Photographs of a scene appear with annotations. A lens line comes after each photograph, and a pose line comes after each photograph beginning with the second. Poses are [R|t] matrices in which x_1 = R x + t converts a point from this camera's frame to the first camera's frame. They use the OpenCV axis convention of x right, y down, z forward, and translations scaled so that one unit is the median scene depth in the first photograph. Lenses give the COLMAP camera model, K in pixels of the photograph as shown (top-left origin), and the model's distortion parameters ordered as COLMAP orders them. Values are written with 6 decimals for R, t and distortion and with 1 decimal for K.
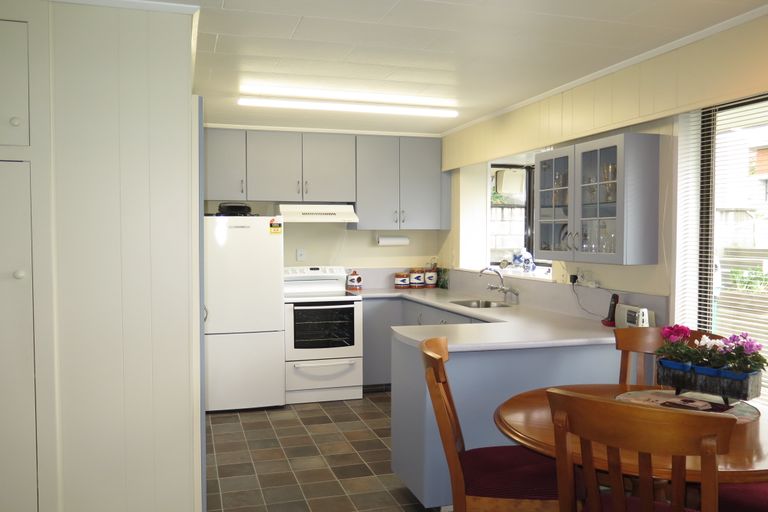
lens RADIAL K [[643.4, 0, 384.1], [0, 643.4, 255.6], [0, 0, 1]] dist [-0.007041, -0.008237]
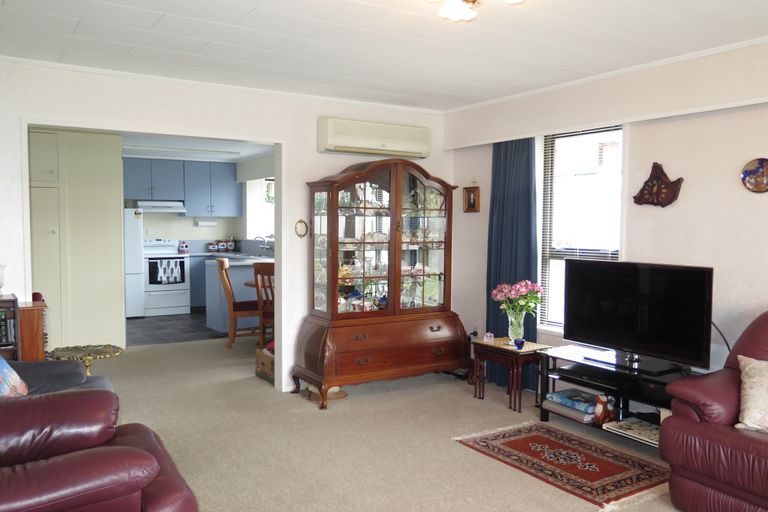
lens RADIAL K [[643.4, 0, 383.8], [0, 643.4, 255.4], [0, 0, 1]] dist [-0.007041, -0.008237]
pose [[0.962529, -0.013104, 0.270863, 0.001881], [0.009438, 0.999845, 0.014831, 0.042300], [-0.271015, -0.011719, 0.962504, -0.777981]]
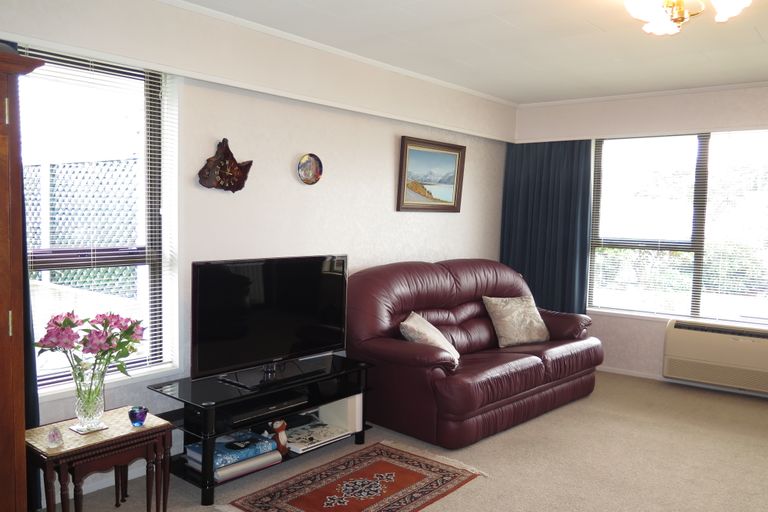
lens RADIAL K [[643.4, 0, 382.5], [0, 643.4, 257.2], [0, 0, 1]] dist [-0.007041, -0.008237]
pose [[-0.553719, -0.066610, 0.830035, -0.287795], [0.016836, 0.995696, 0.091135, -0.046527], [-0.832533, 0.064438, -0.550214, 1.522925]]
